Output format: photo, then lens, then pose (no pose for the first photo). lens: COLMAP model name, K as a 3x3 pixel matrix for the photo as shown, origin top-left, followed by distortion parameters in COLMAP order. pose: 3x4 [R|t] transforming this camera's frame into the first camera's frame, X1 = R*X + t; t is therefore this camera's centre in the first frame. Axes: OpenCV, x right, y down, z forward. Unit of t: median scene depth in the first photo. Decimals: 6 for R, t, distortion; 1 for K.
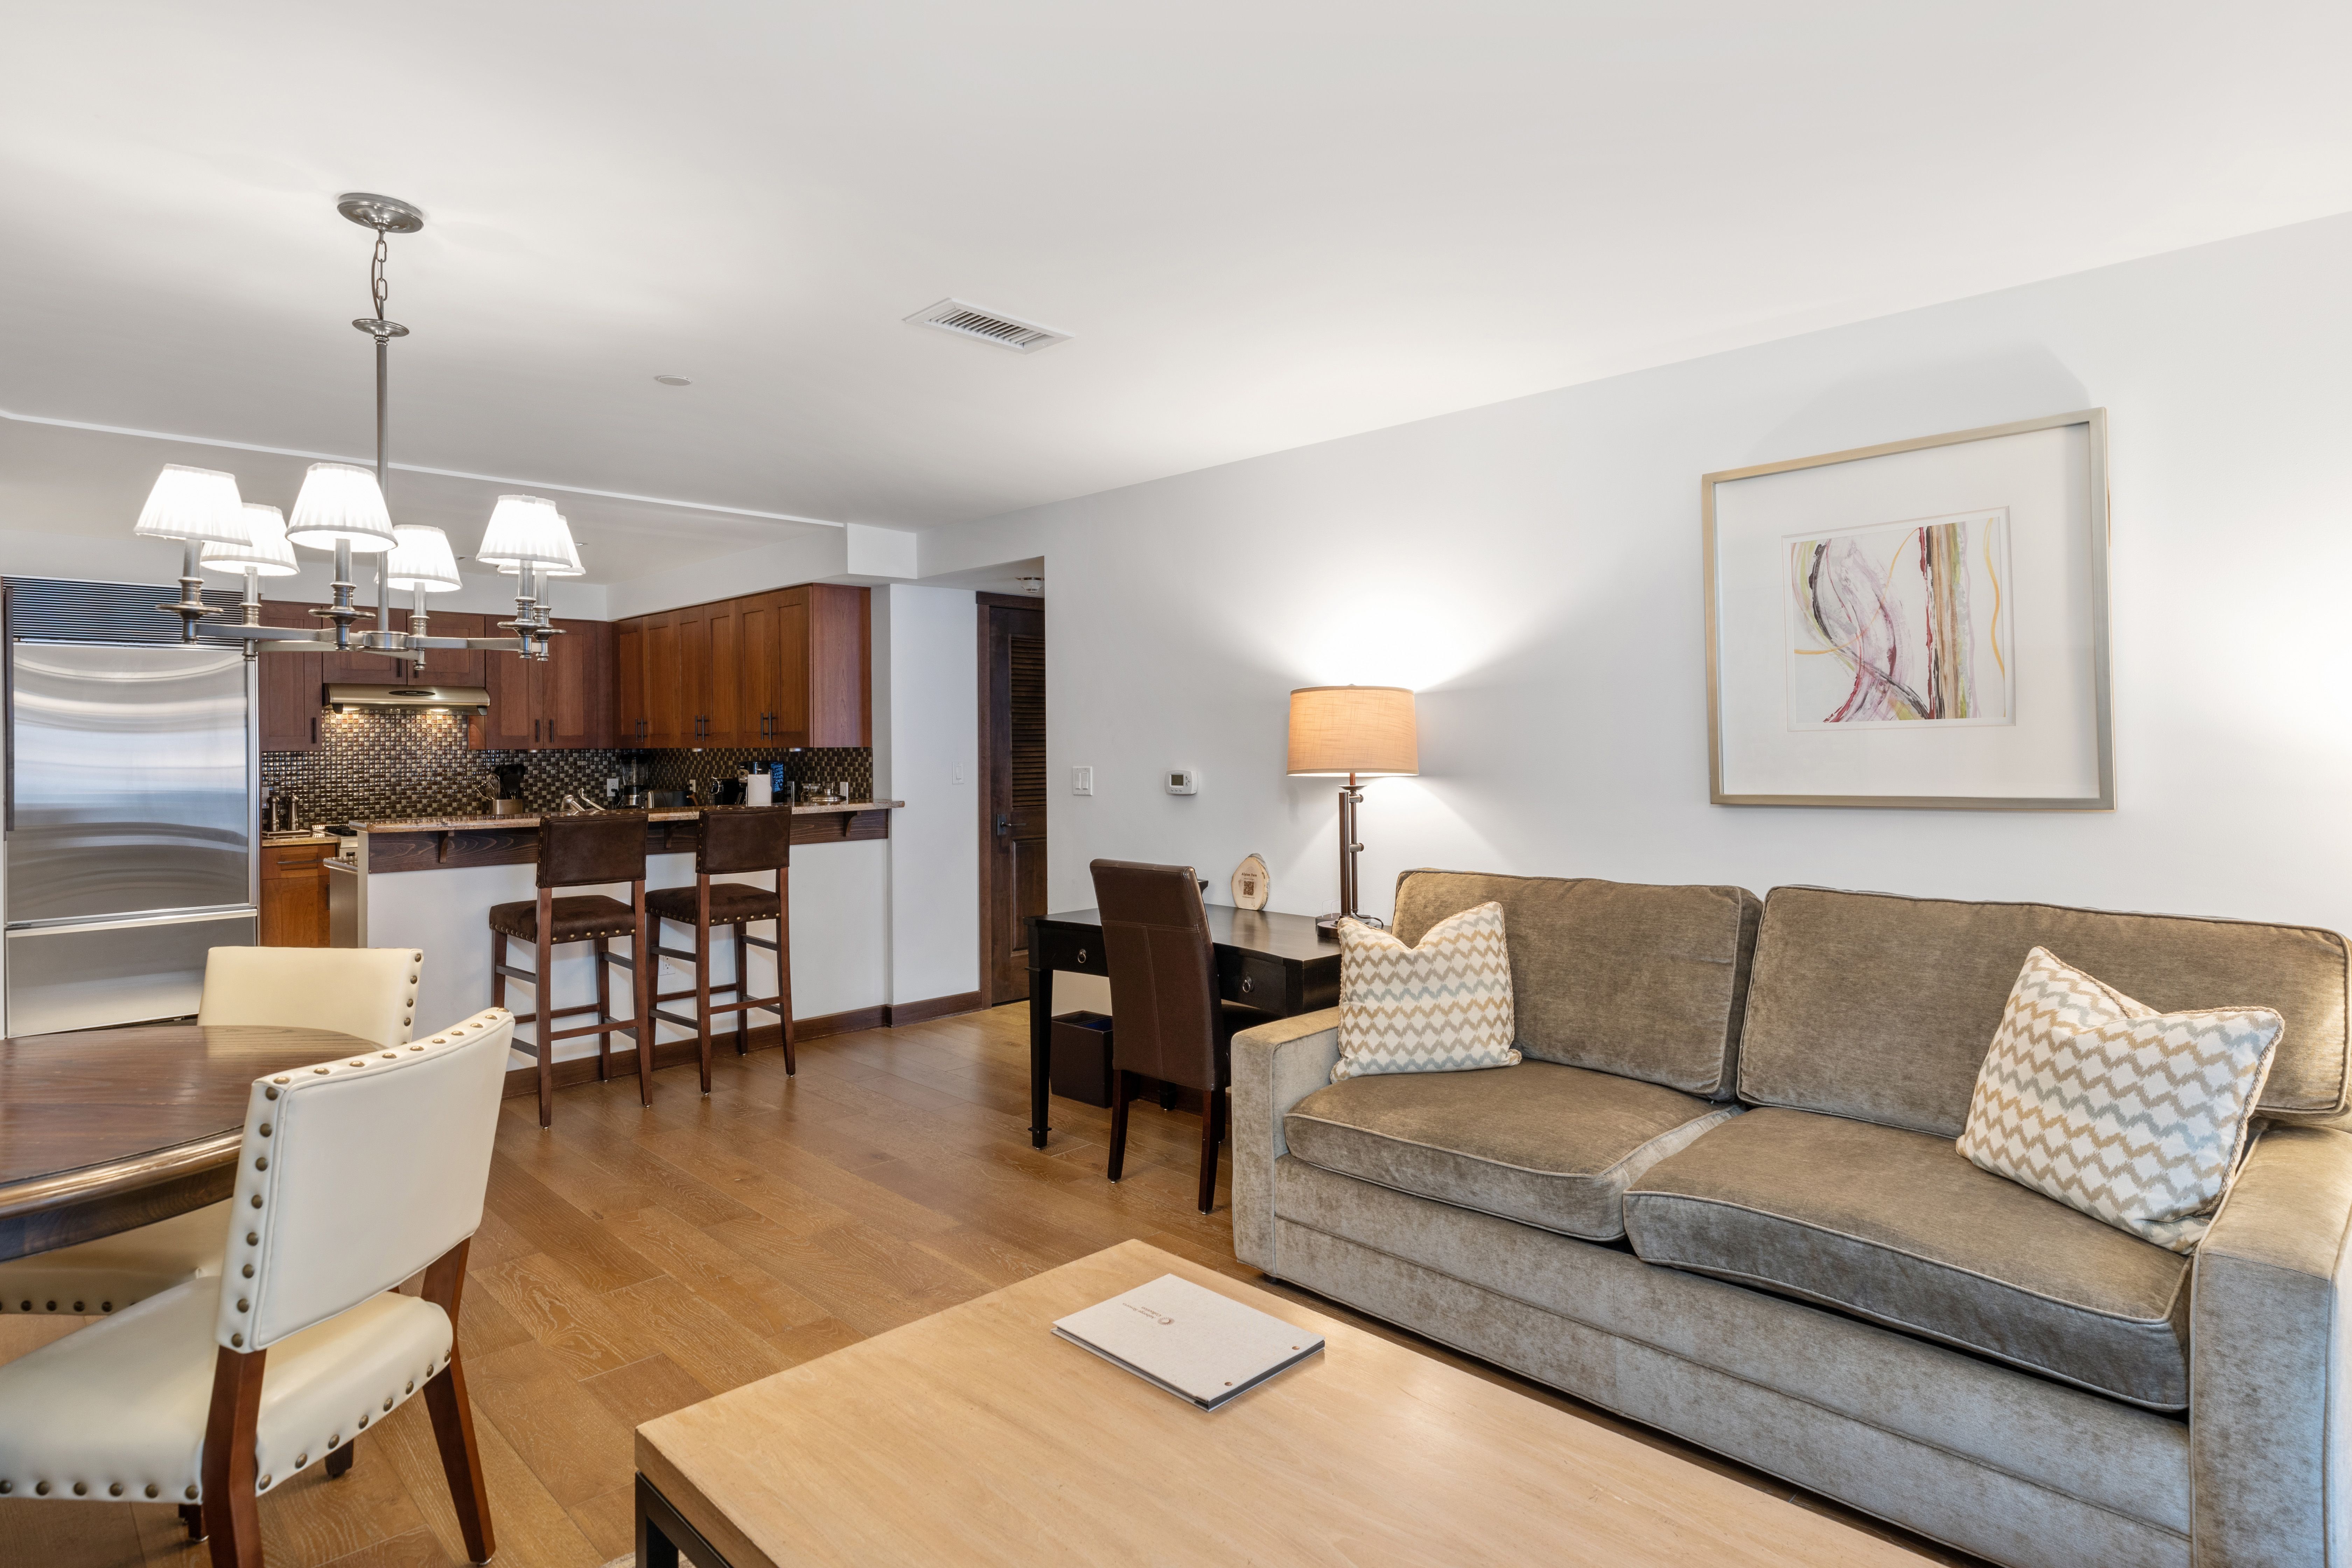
lens RADIAL K [[1288.0, 0, 1220.4], [0, 1288.0, 744.9], [0, 0, 1]] dist [0.000851, -0.000472]
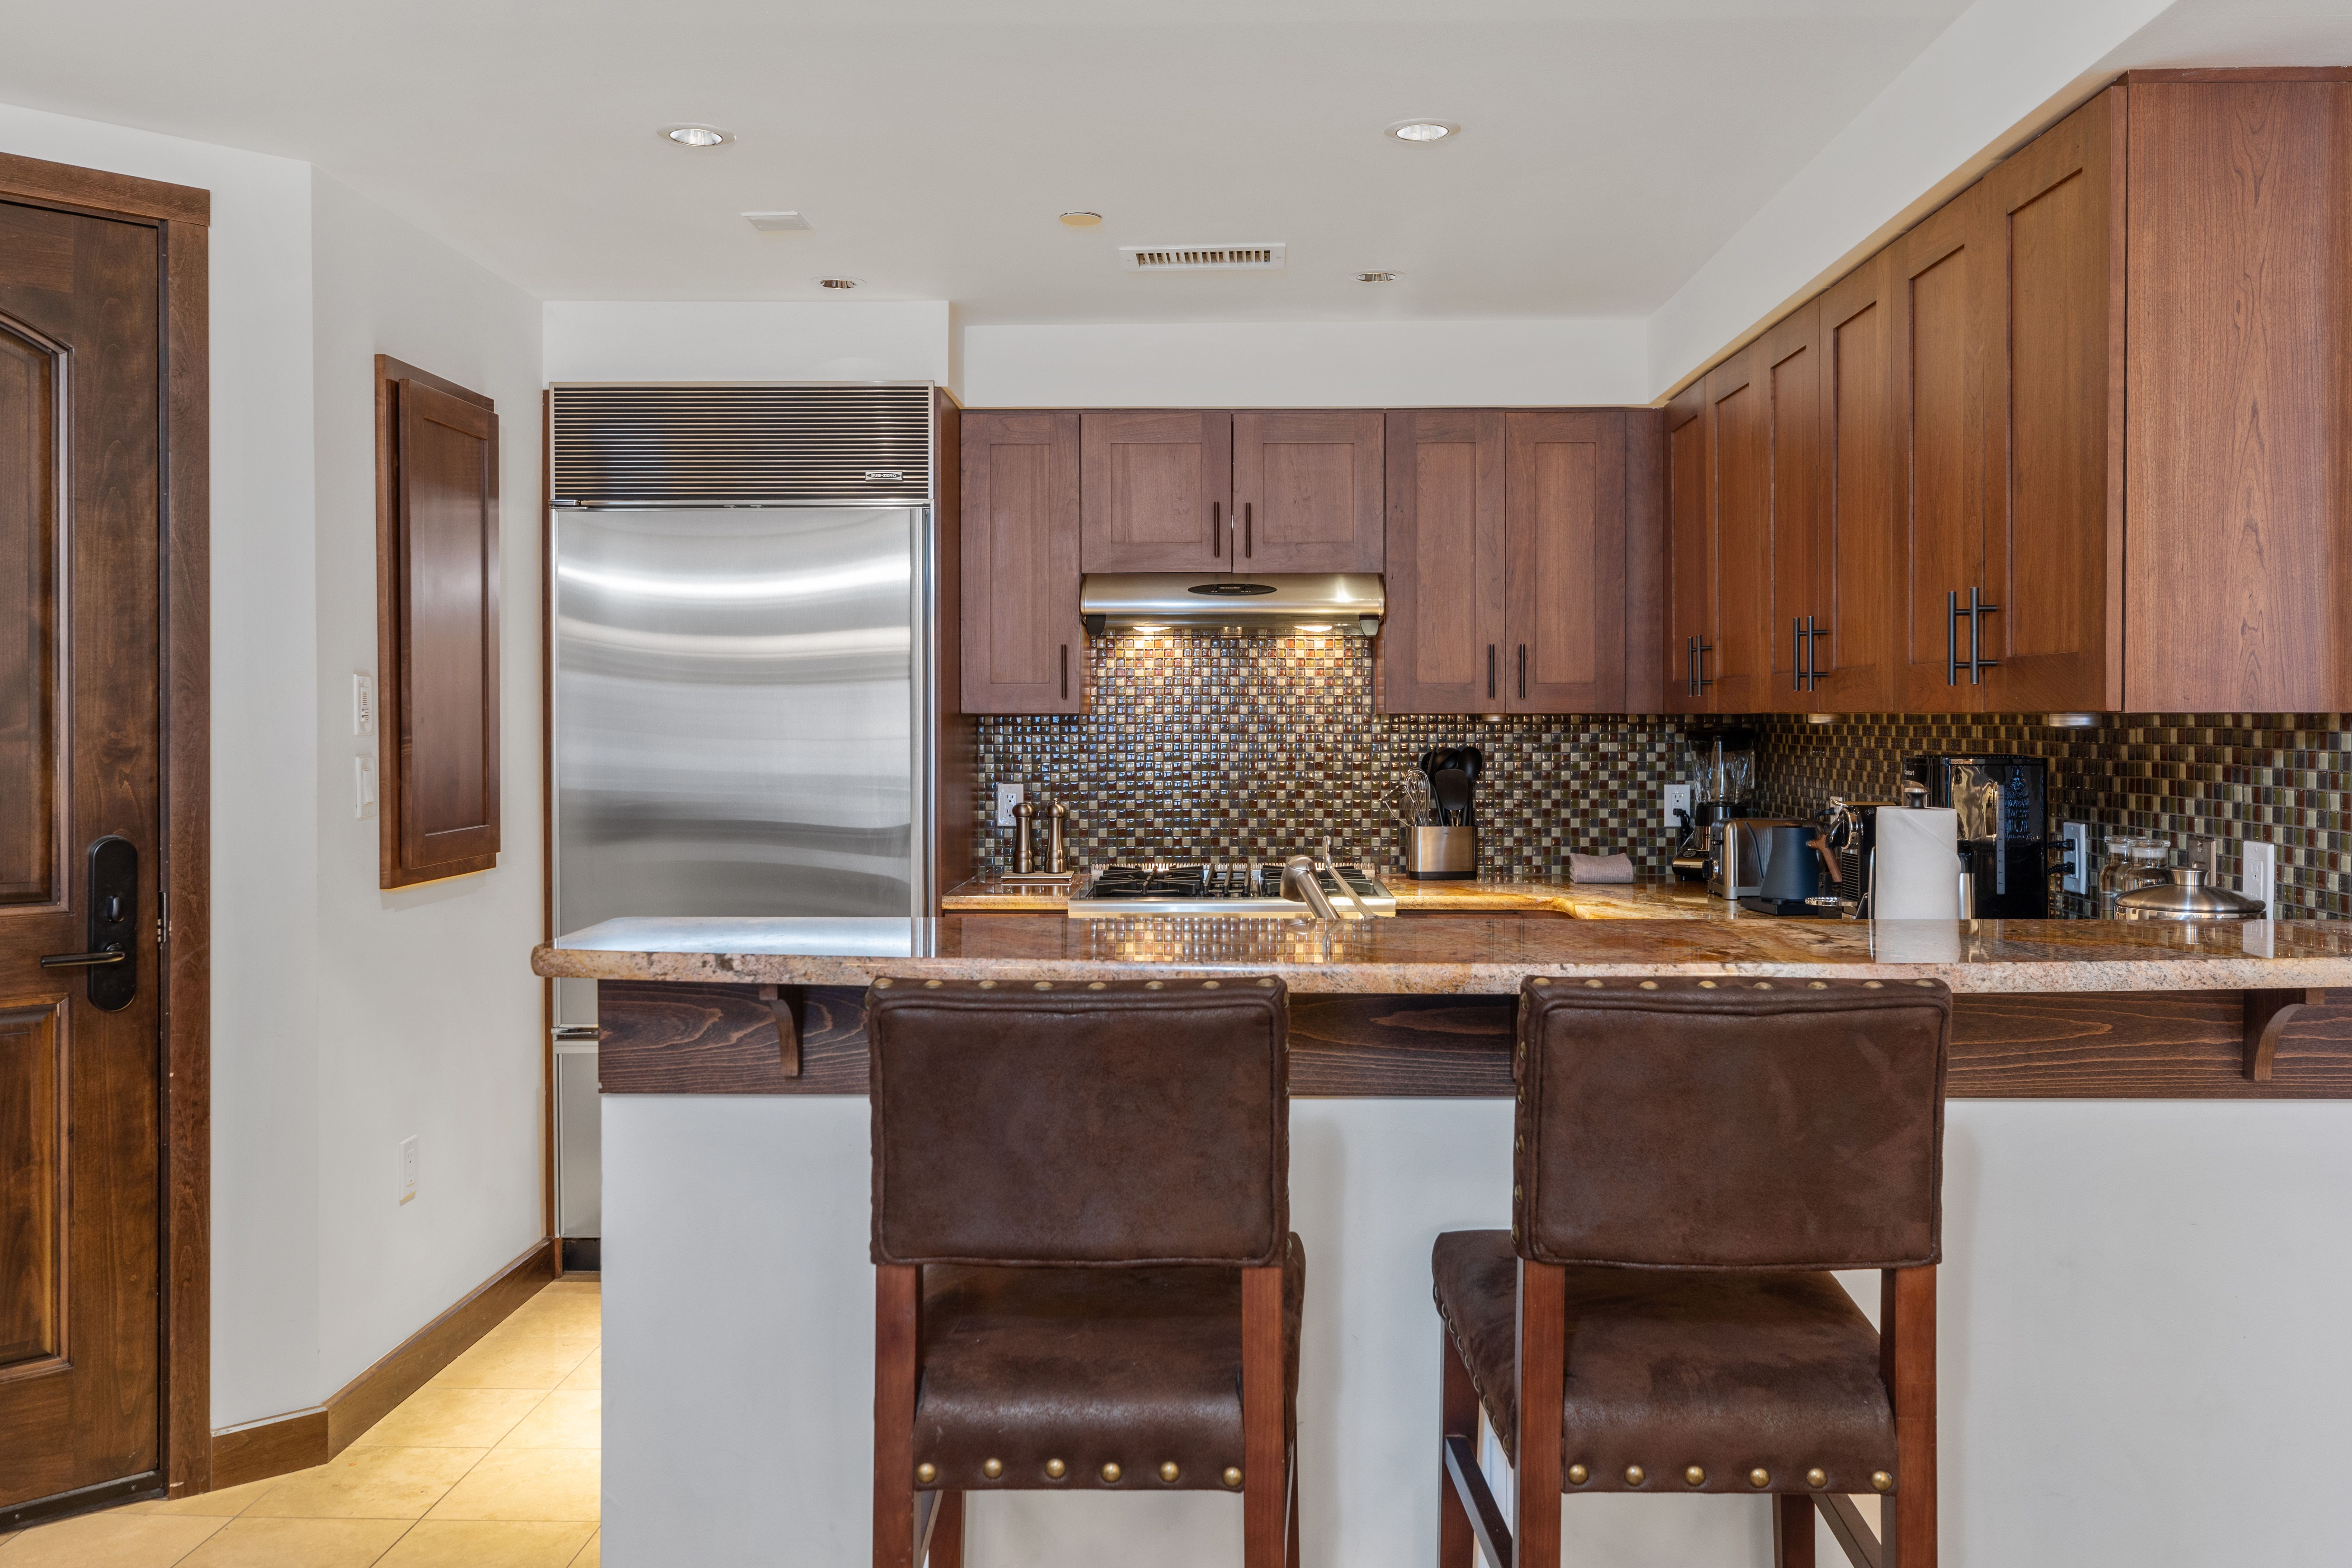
lens RADIAL K [[1896.3, 0, 1183.6], [0, 1896.3, 734.6], [0, 0, 1]] dist [-0.005692, 0.001149]
pose [[0.681183, 0.014949, -0.731961, -0.144667], [-0.005940, 0.999871, 0.014893, 0.001453], [0.732089, -0.005797, 0.681184, 0.524853]]
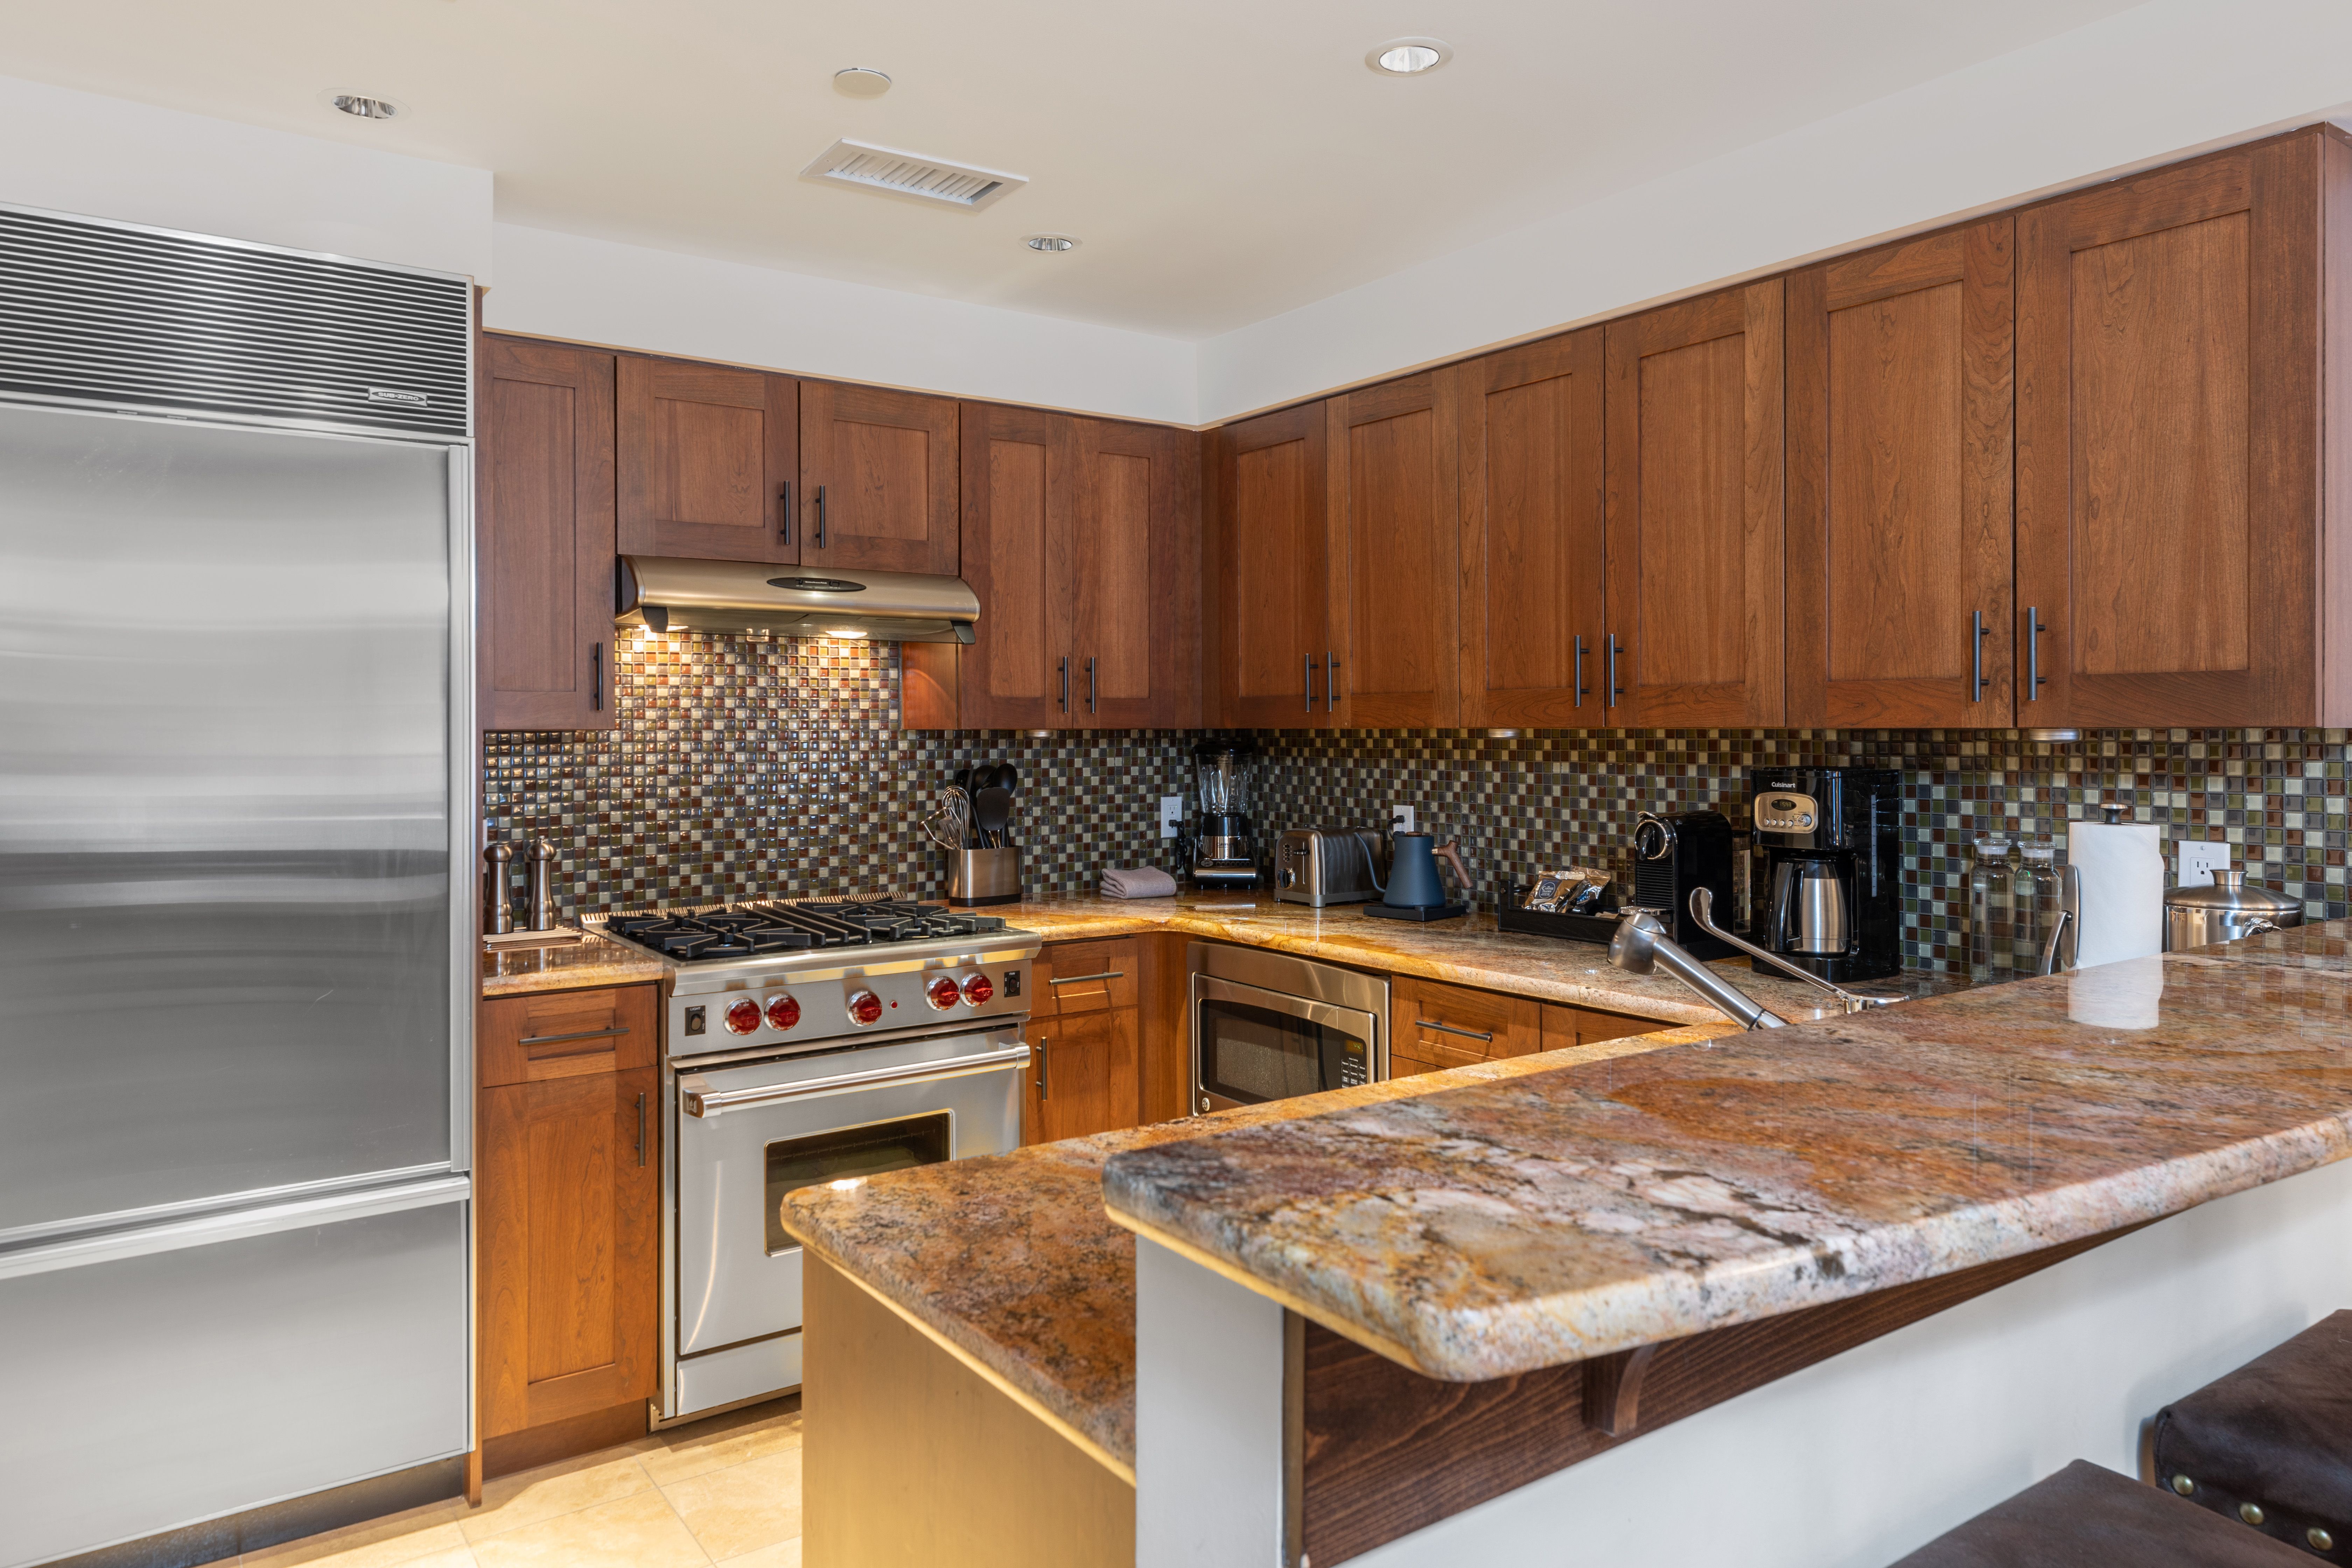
lens RADIAL K [[1542.7, 0, 1184.1], [0, 1542.7, 722.6], [0, 0, 1]] dist [0.010356, 0.002910]
pose [[0.984562, 0.005353, -0.174952, -0.432295], [-0.006102, 0.999974, -0.003744, 0.002998], [0.174928, 0.004753, 0.984570, 0.553095]]
